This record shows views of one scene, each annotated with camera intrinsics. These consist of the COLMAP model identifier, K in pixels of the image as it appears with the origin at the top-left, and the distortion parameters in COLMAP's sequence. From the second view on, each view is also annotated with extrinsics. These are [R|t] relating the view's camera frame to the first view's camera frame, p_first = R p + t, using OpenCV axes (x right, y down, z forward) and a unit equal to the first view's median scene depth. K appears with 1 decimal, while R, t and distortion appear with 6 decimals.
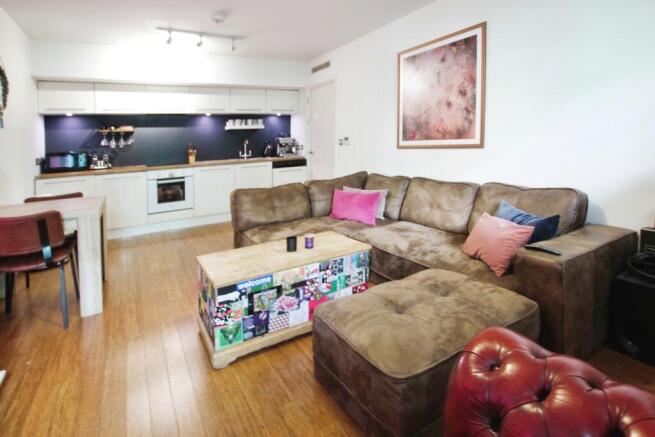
lens RADIAL K [[313.3, 0, 359.8], [0, 313.3, 158.4], [0, 0, 1]] dist [-0.011680, 0.000121]
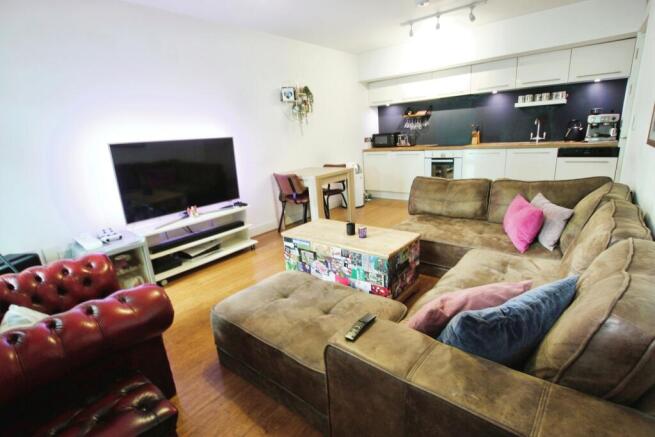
lens RADIAL K [[313.3, 0, 331.6], [0, 313.3, 220.6], [0, 0, 1]] dist [-0.011680, 0.000121]
pose [[0.369381, 0.268871, -0.889531, 0.351133], [-0.013294, 0.958659, 0.284245, -0.040187], [0.929183, -0.093169, 0.357685, 0.224387]]
